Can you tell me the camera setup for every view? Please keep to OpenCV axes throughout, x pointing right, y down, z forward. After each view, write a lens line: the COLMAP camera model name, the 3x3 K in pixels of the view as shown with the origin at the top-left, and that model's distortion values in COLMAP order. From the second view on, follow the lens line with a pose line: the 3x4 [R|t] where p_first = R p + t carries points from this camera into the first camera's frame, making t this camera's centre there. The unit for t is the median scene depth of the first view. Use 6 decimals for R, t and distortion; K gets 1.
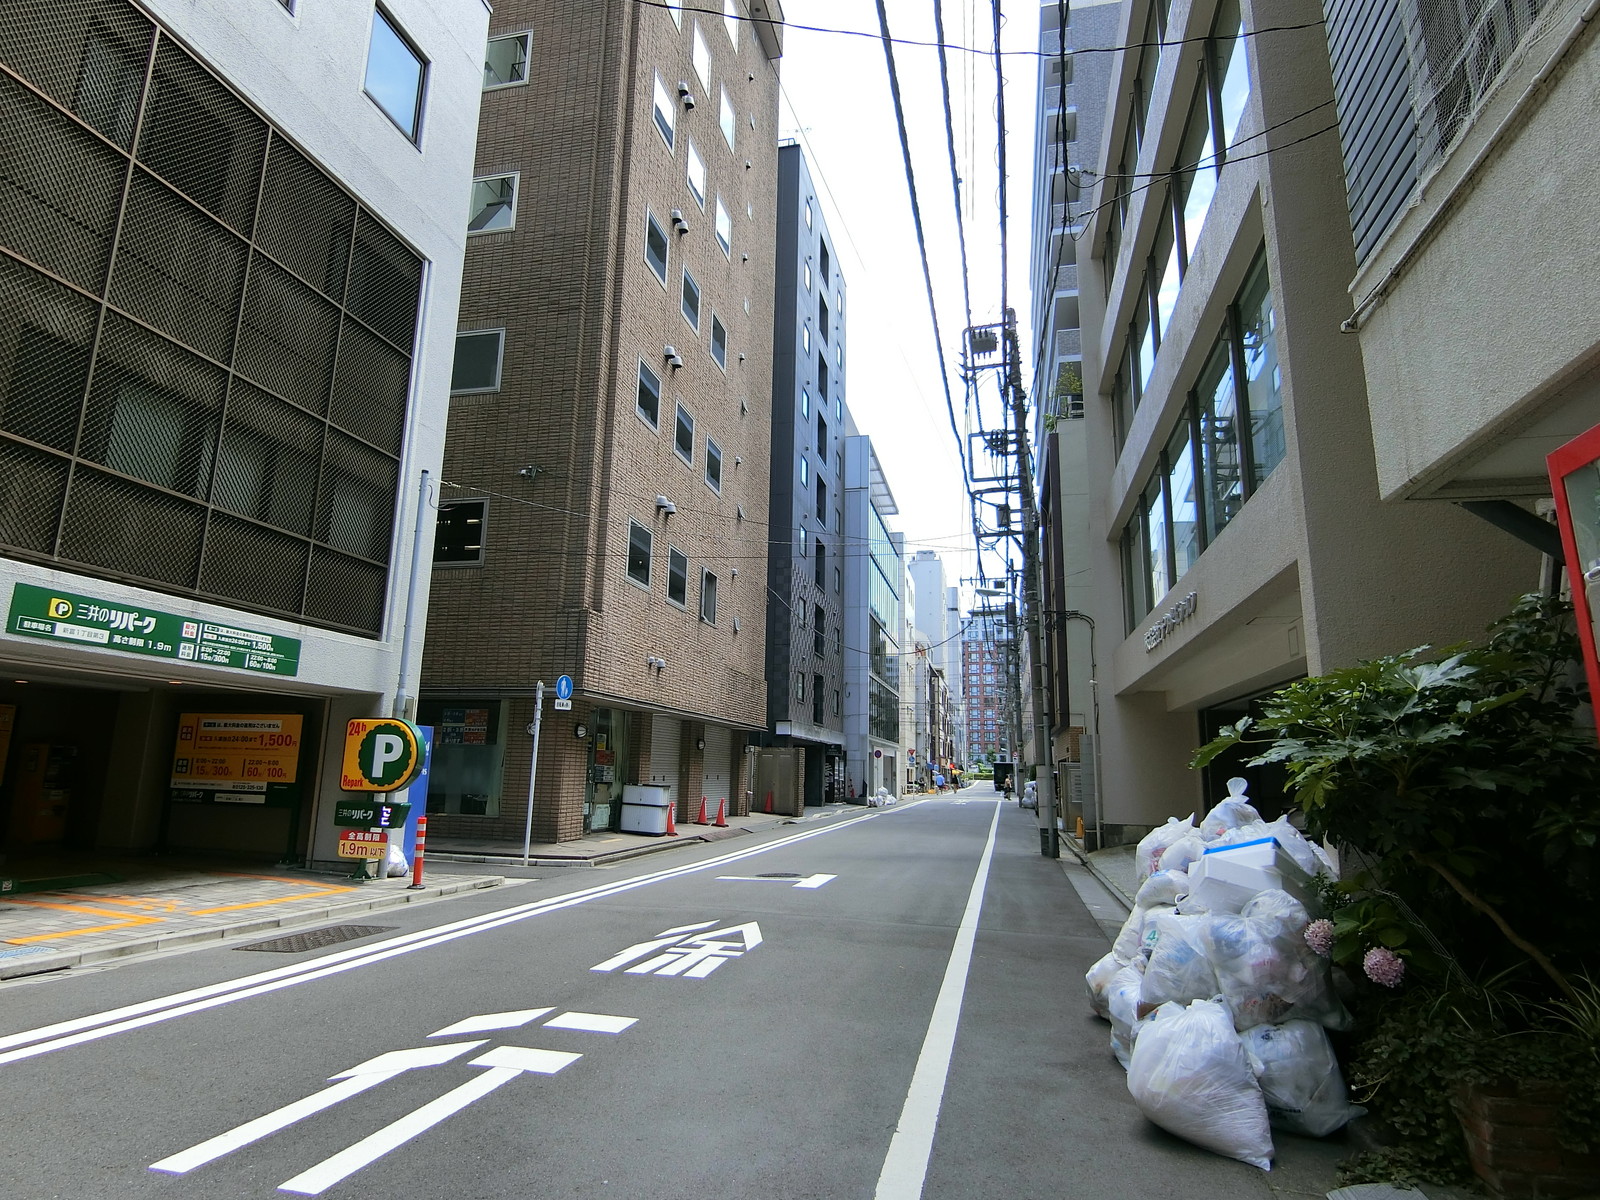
lens RADIAL K [[922.1, 0, 791.4], [0, 922.1, 599.6], [0, 0, 1]] dist [-0.004299, -0.000392]
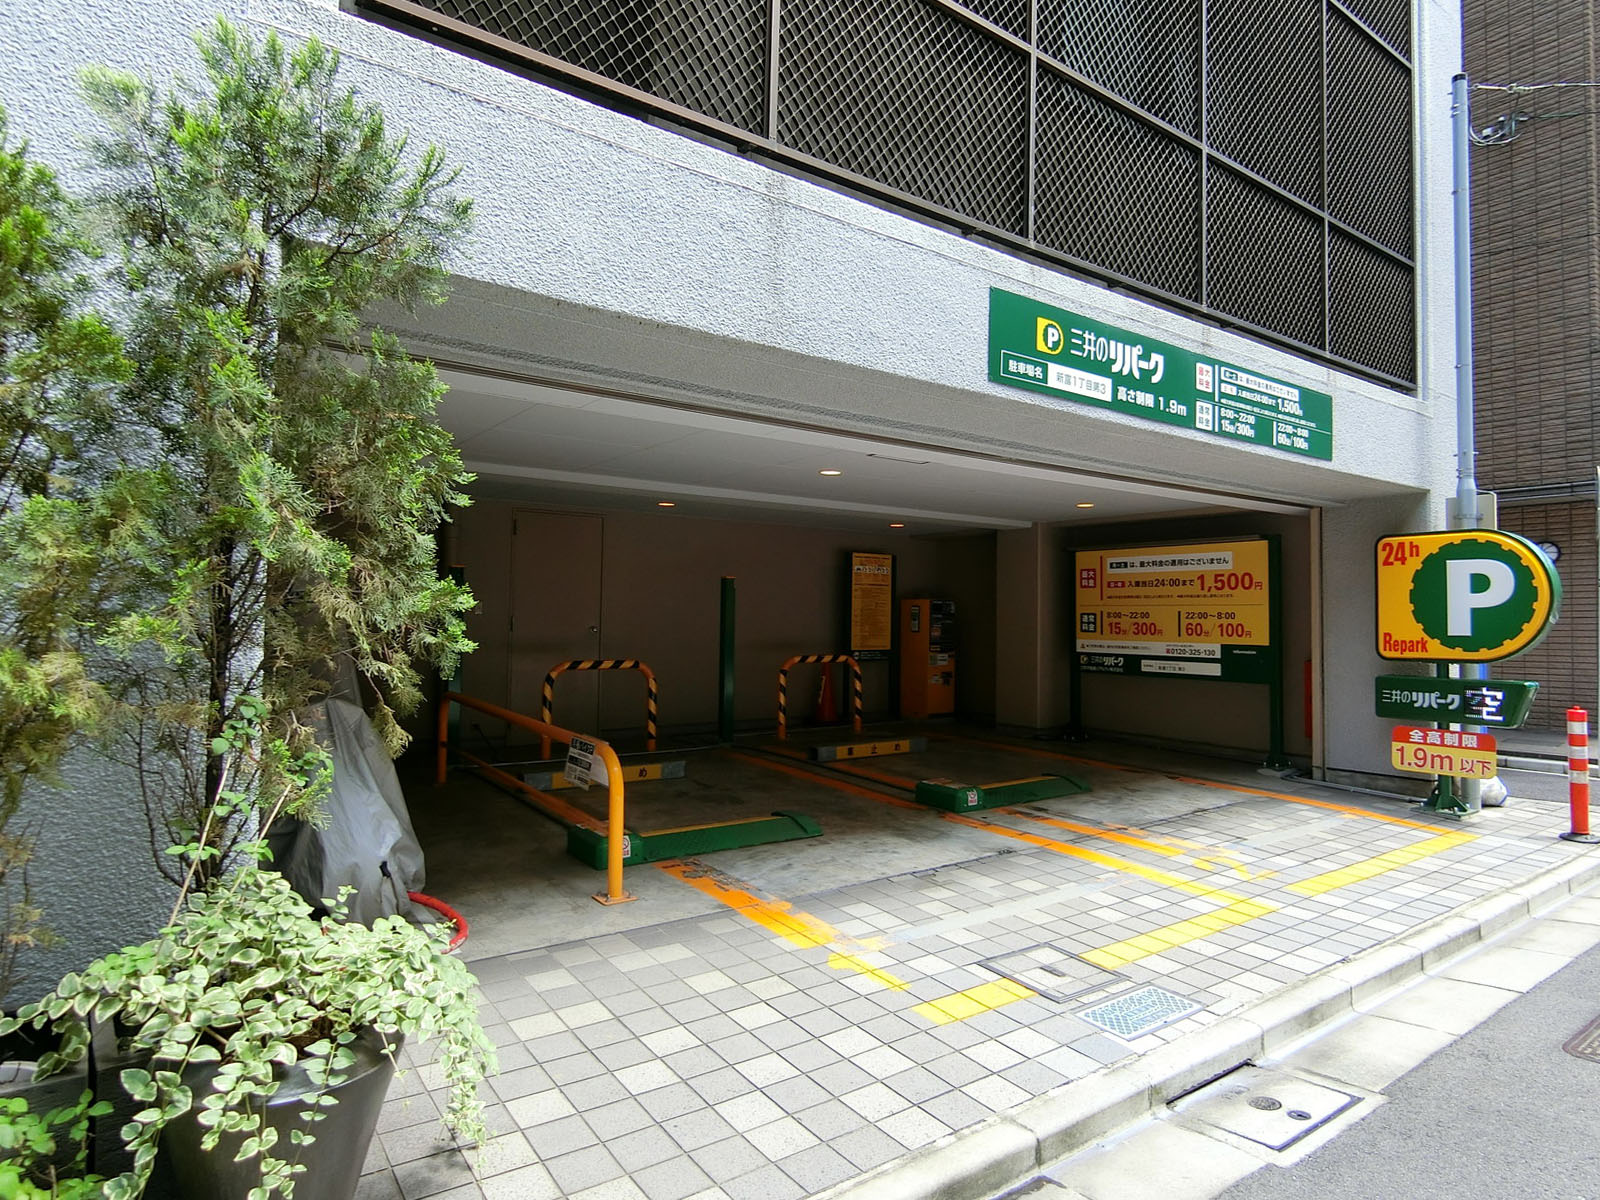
lens RADIAL K [[932.0, 0, 804.6], [0, 932.0, 585.3], [0, 0, 1]] dist [0.017070, -0.035508]
pose [[0.759766, -0.042936, -0.648778, -0.386022], [0.133184, 0.986937, 0.090652, 0.059061], [0.636410, -0.155281, 0.755559, 0.328271]]
